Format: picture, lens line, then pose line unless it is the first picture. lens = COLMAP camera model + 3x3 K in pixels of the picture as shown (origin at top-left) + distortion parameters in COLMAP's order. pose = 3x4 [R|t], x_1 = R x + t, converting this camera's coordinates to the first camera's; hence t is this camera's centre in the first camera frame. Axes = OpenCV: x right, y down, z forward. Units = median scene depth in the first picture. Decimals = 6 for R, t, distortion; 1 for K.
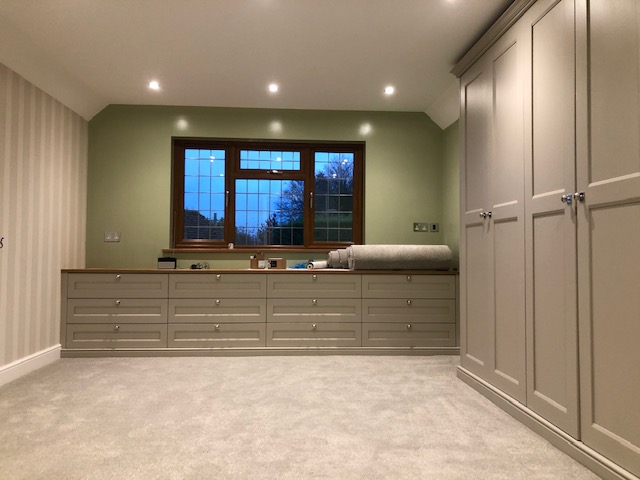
lens RADIAL K [[520.1, 0, 317.2], [0, 520.1, 236.2], [0, 0, 1]] dist [0.023841, -0.024355]
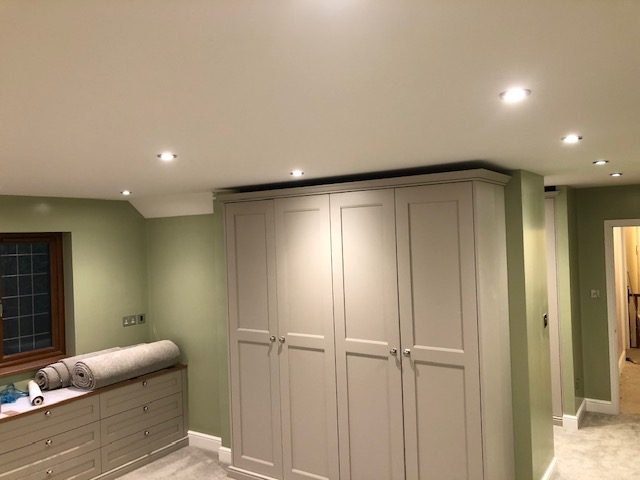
lens RADIAL K [[520.1, 0, 324.6], [0, 520.1, 237.6], [0, 0, 1]] dist [0.023841, -0.024355]
pose [[0.608252, -0.019199, 0.793512, -0.482776], [0.007079, 0.999799, 0.018764, -0.260712], [-0.793712, -0.005796, 0.608266, 0.177067]]
